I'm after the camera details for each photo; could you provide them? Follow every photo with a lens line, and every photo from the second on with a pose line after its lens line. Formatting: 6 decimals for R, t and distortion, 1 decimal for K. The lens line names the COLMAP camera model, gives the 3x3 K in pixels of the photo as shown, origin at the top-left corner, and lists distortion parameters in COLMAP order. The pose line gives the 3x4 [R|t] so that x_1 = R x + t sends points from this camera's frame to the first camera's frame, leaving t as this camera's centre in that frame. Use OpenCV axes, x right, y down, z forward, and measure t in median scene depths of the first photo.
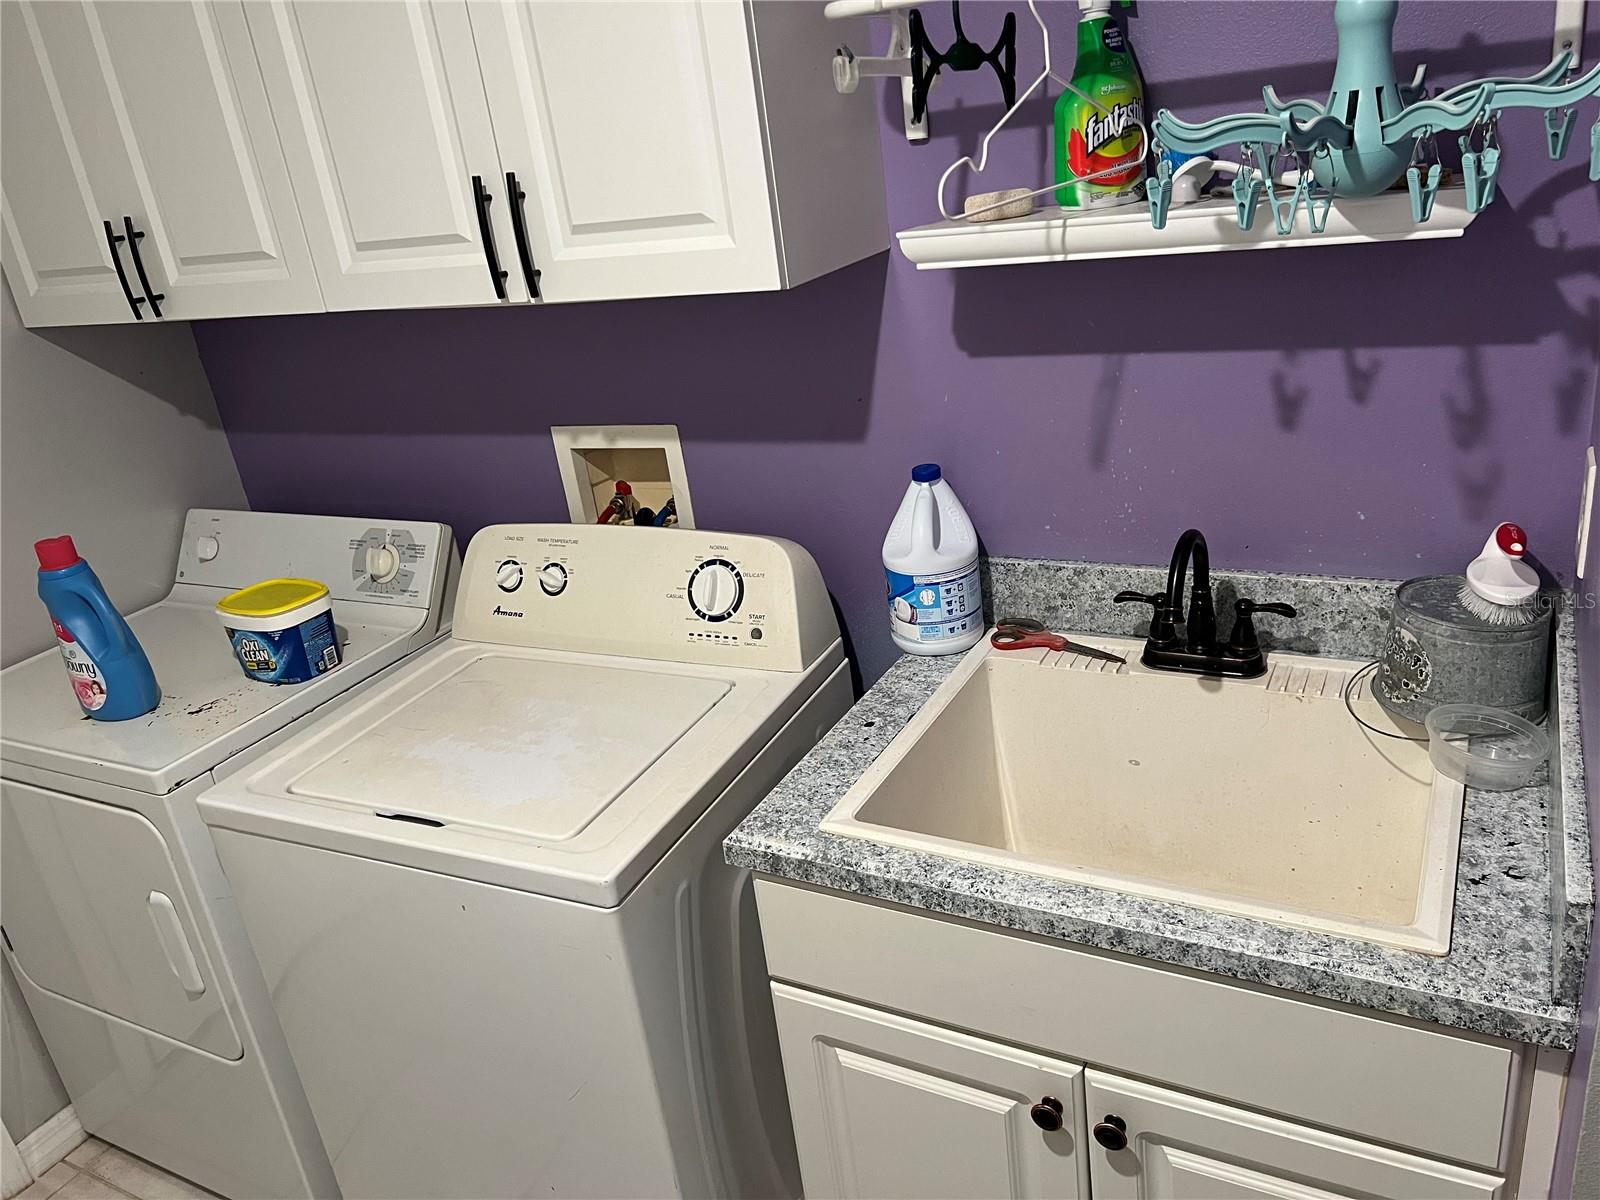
lens RADIAL K [[1214.9, 0, 796.5], [0, 1214.9, 611.9], [0, 0, 1]] dist [0.052068, -0.056916]
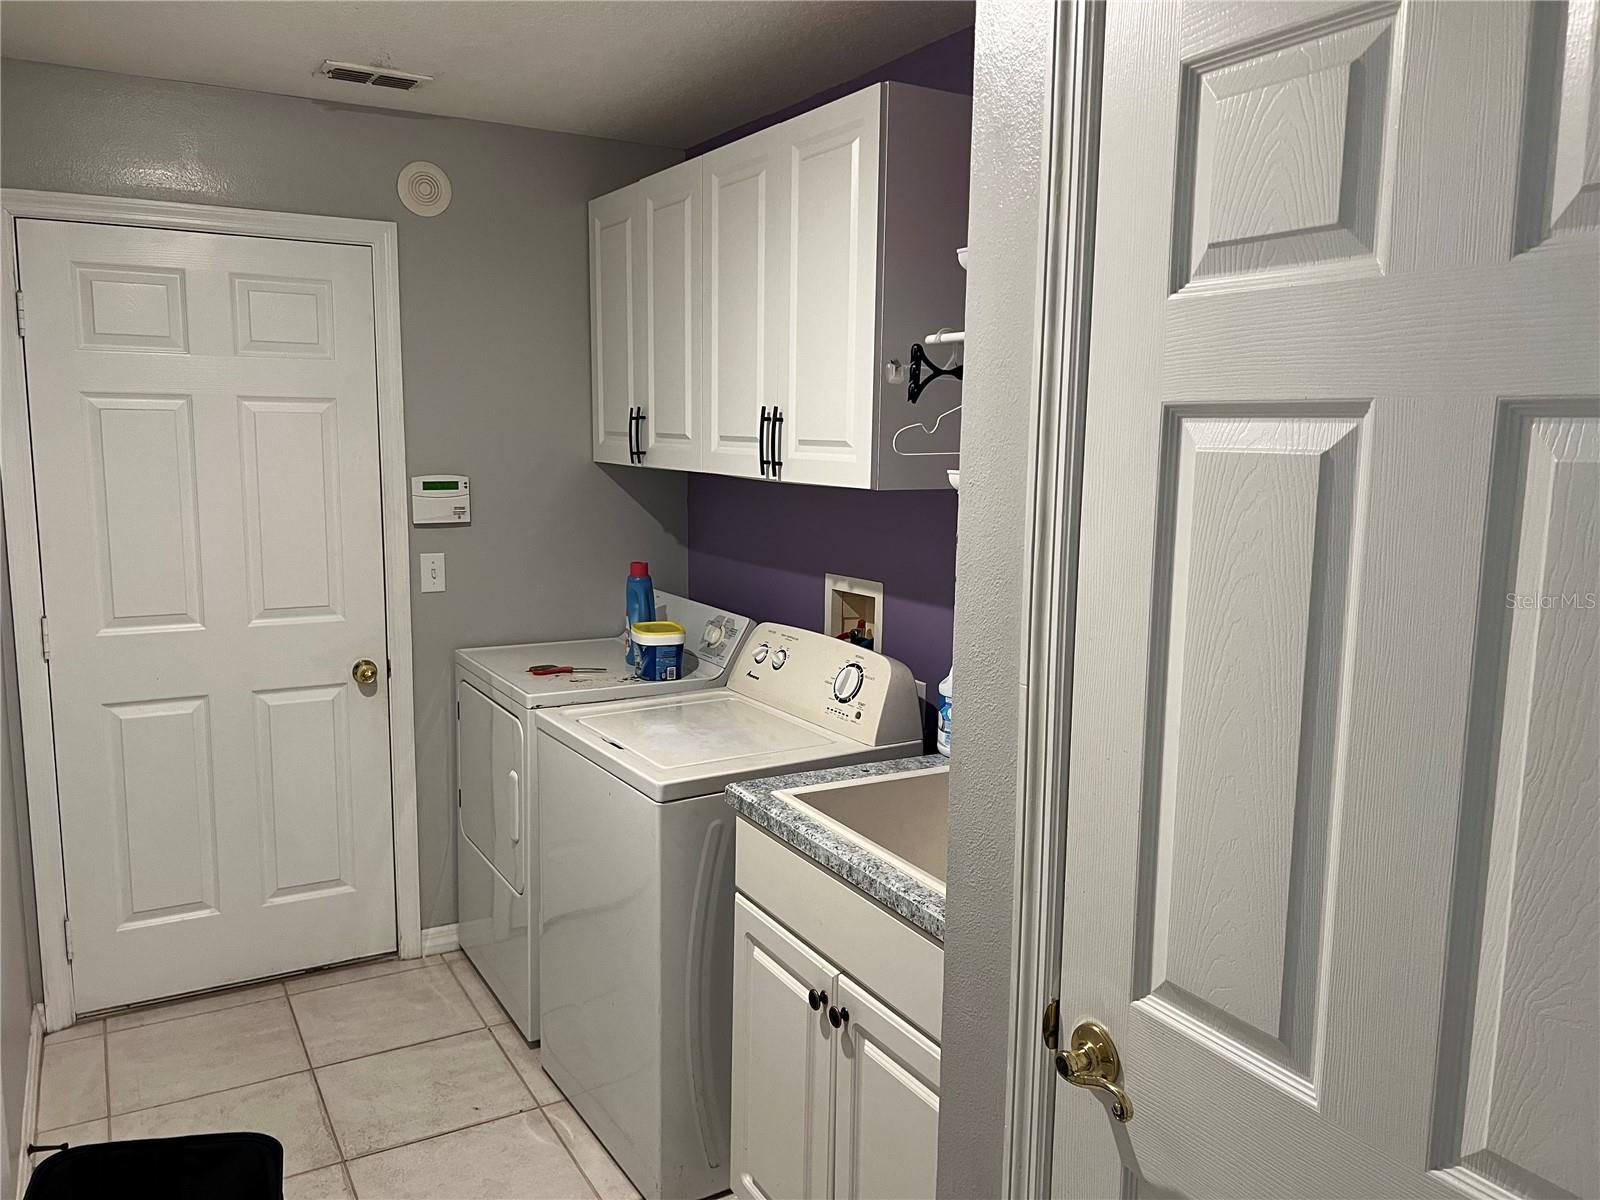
lens RADIAL K [[1214.9, 0, 809.4], [0, 1214.9, 595.6], [0, 0, 1]] dist [0.052068, -0.056916]
pose [[0.842445, 0.211686, -0.495455, 0.632477], [-0.318281, 0.937507, -0.140632, 0.110648], [0.434723, 0.276168, 0.857174, -0.352634]]
